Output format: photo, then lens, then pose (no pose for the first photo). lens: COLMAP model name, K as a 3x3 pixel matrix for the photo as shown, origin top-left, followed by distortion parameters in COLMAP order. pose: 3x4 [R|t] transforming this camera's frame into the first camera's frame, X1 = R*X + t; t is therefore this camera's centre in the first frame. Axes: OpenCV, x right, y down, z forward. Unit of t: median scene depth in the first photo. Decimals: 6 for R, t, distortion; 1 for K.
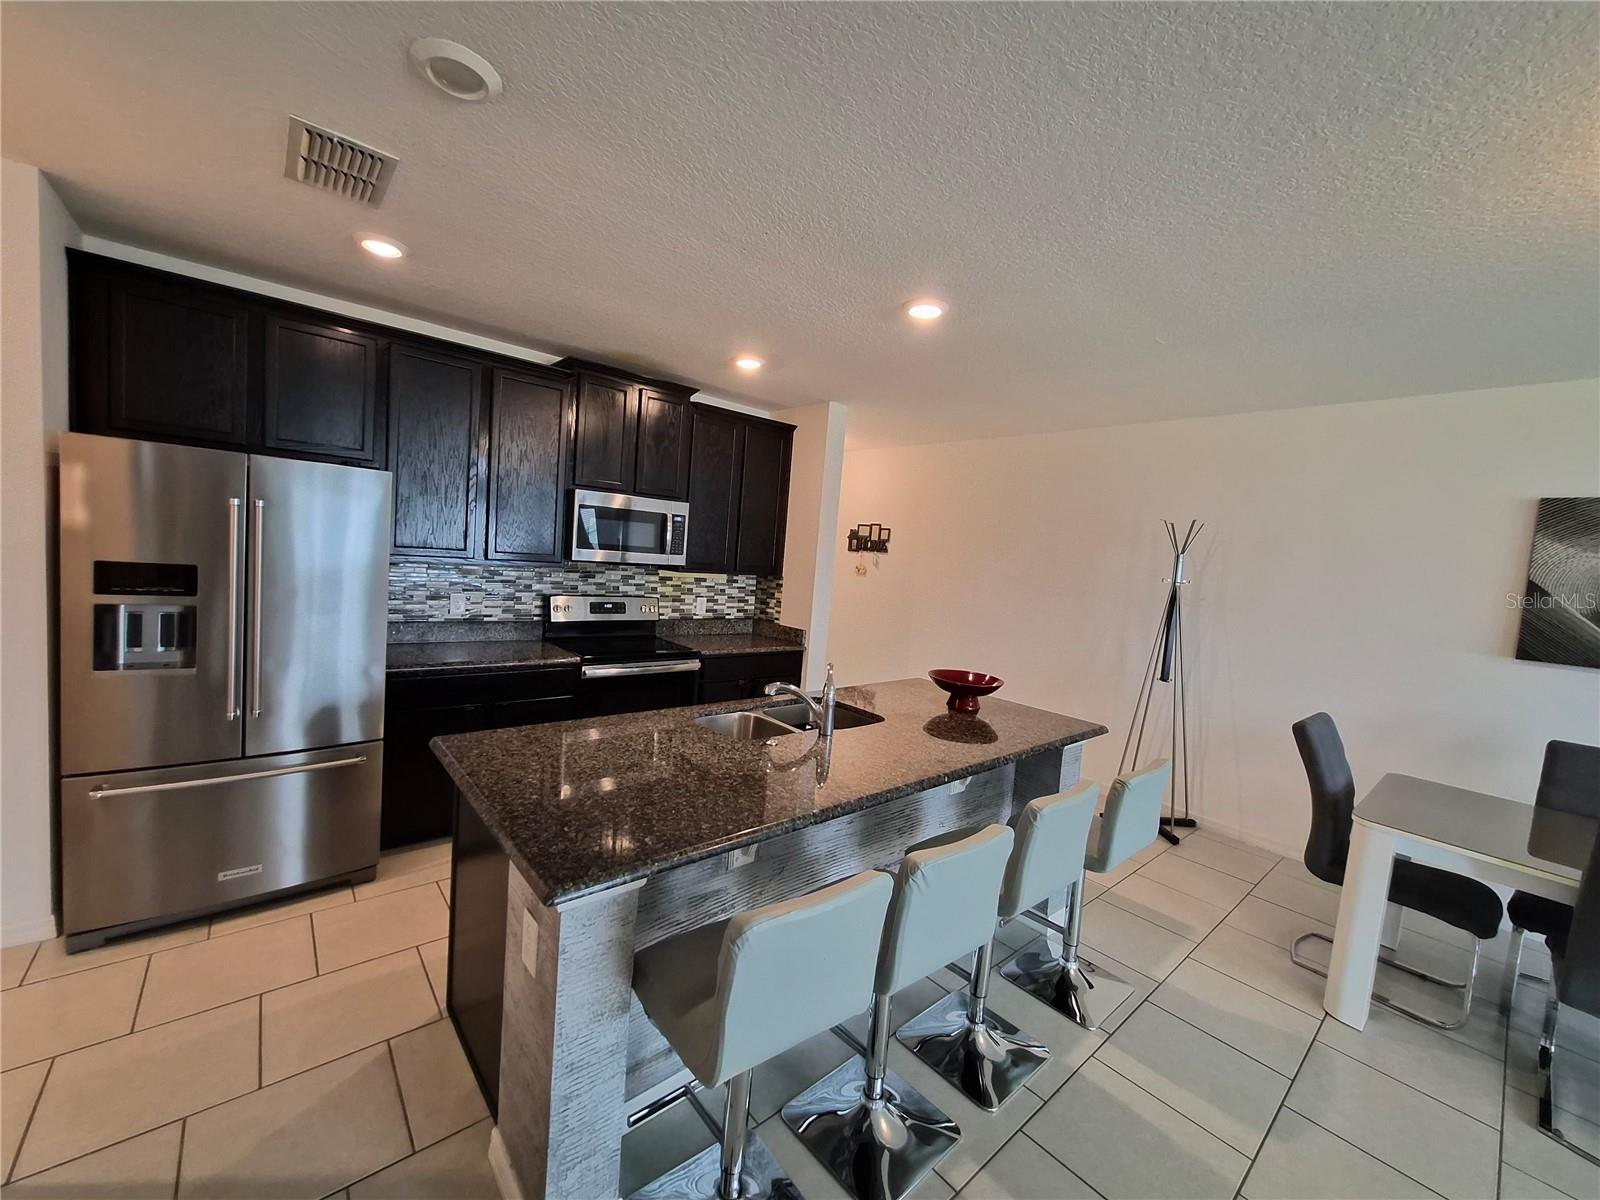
lens RADIAL K [[627.3, 0, 791.1], [0, 627.3, 600.7], [0, 0, 1]] dist [-0.002288, -0.000084]
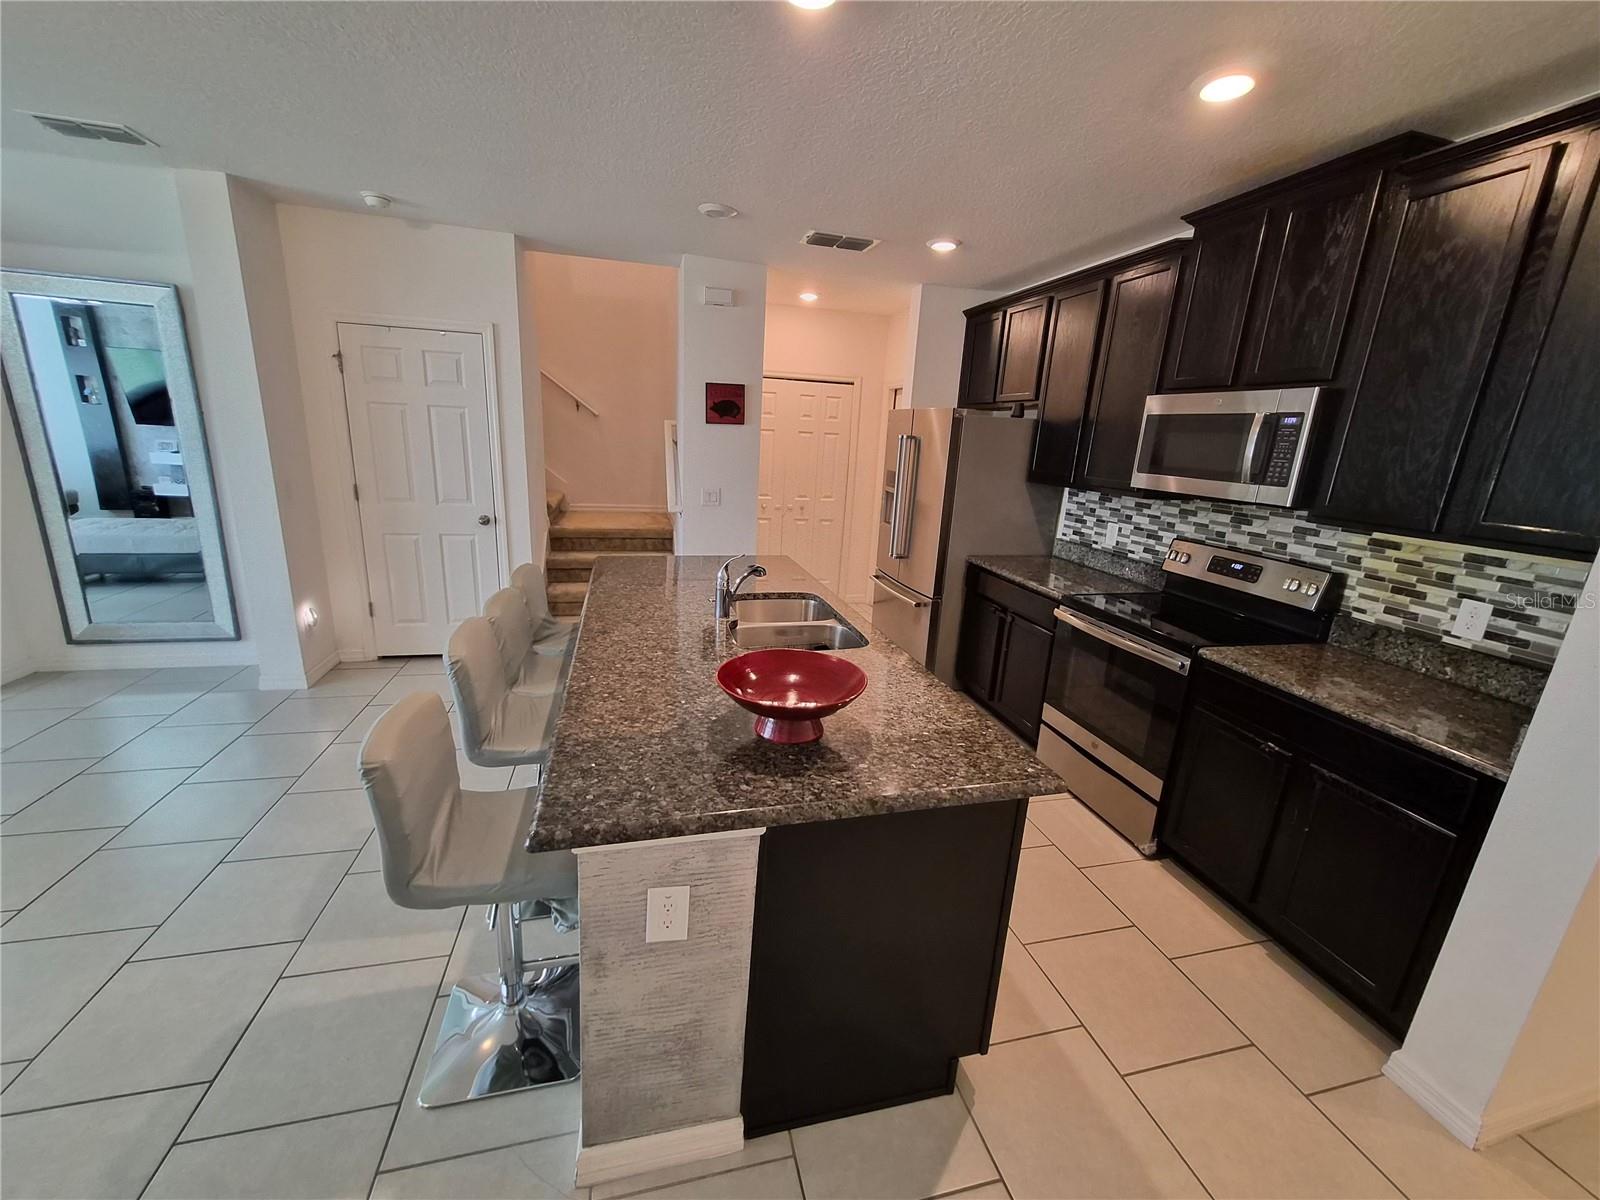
lens RADIAL K [[627.3, 0, 794.2], [0, 627.3, 600.0], [0, 0, 1]] dist [-0.002288, -0.000084]
pose [[-0.430892, 0.135412, -0.892186, 0.503444], [-0.157595, 0.962192, 0.222149, -0.030683], [0.888536, 0.236326, -0.393261, 0.837513]]
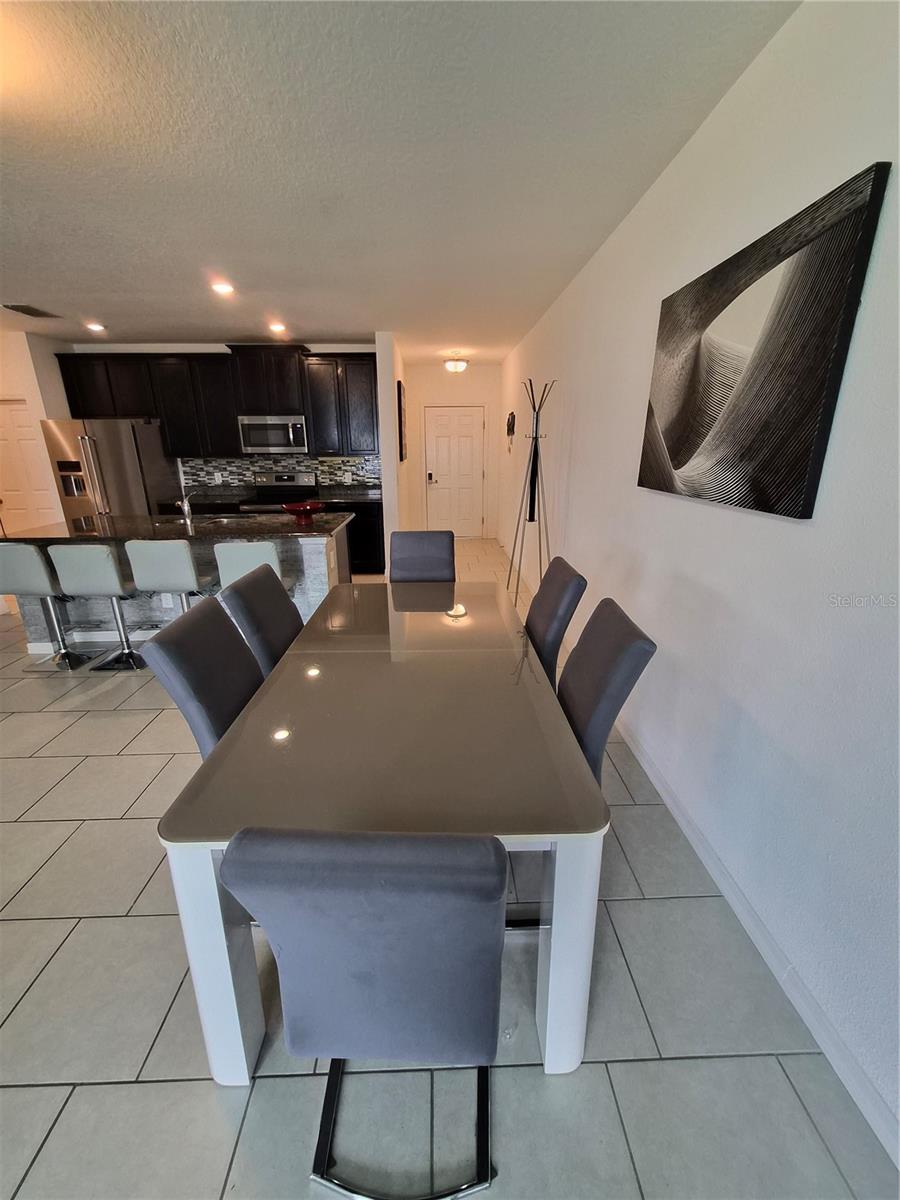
lens RADIAL K [[470.5, 0, 447.8], [0, 470.5, 594.9], [0, 0, 1]] dist [-0.002288, -0.000084]
pose [[0.779036, 0.114561, -0.616424, 1.003188], [0.014889, 0.979508, 0.200856, 0.076972], [0.626803, -0.165652, 0.761366, 0.157284]]
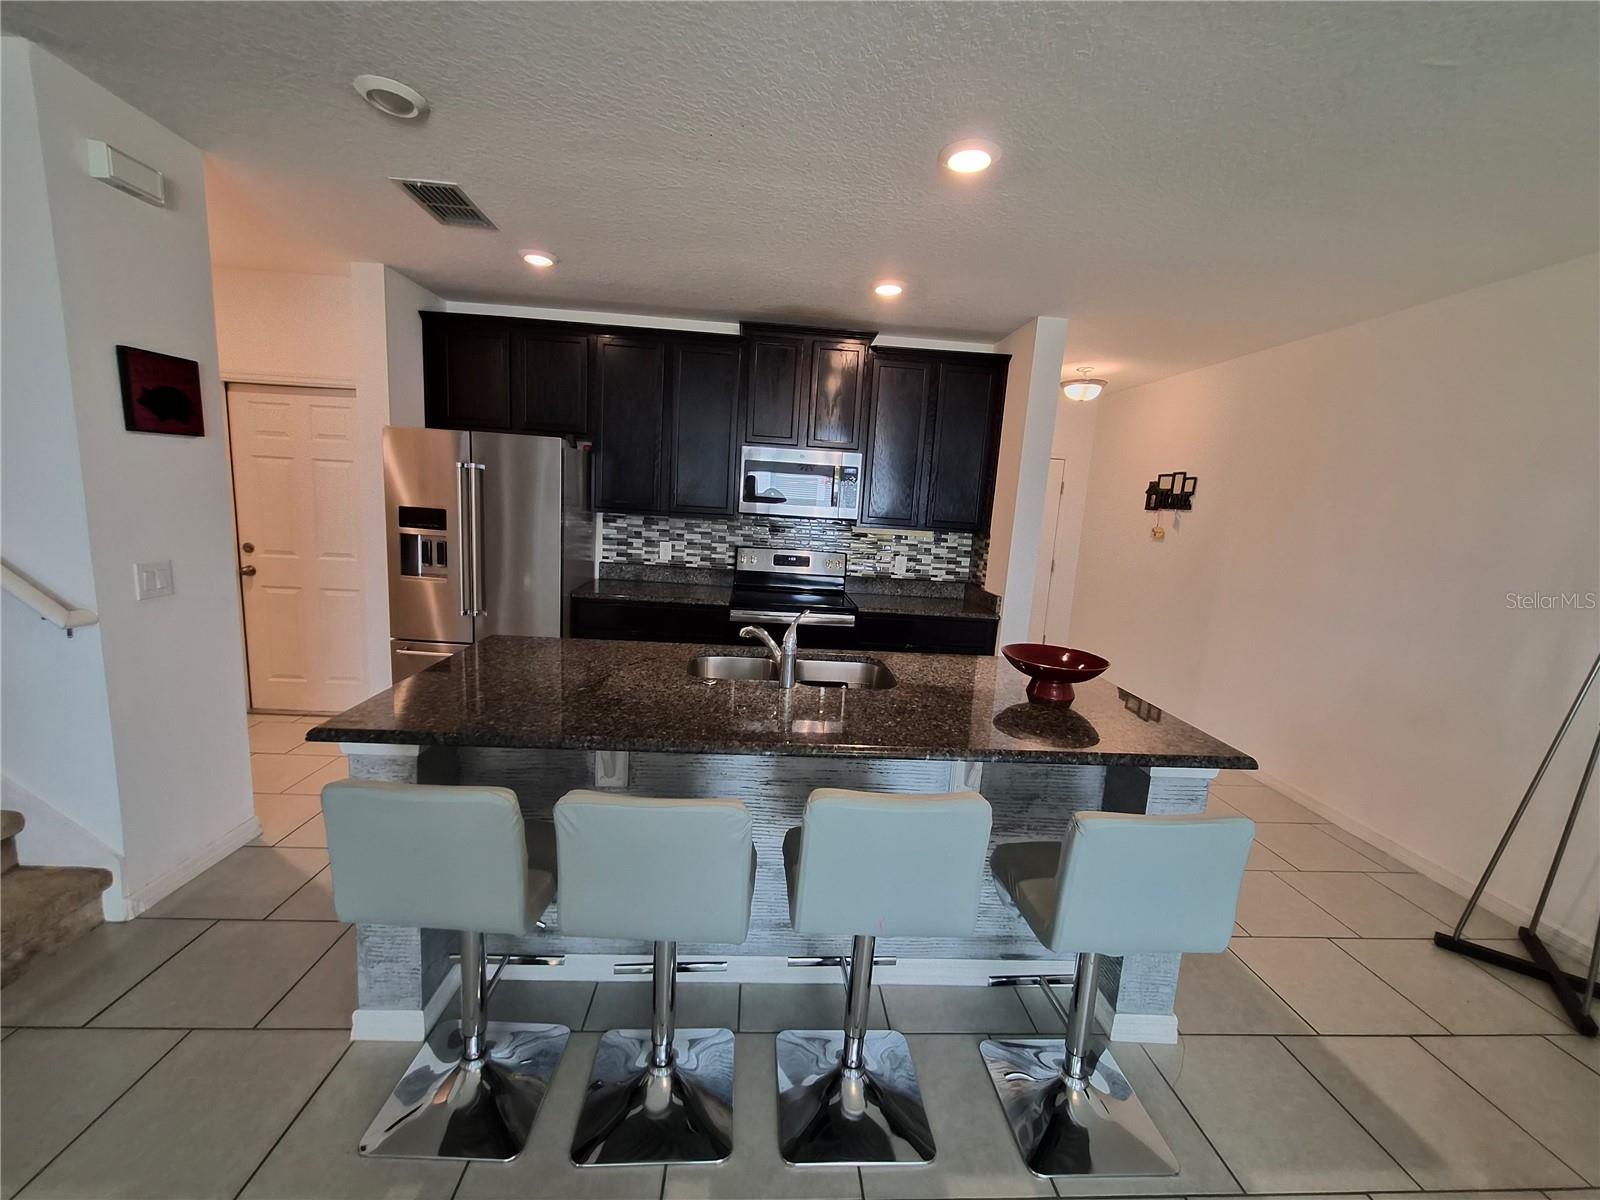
lens RADIAL K [[627.3, 0, 791.0], [0, 627.3, 597.7], [0, 0, 1]] dist [-0.002288, -0.000084]
pose [[0.798150, 0.063701, -0.599082, 0.330443], [-0.046941, 0.997947, 0.043573, 0.026737], [0.600628, -0.006656, 0.799501, 0.162020]]
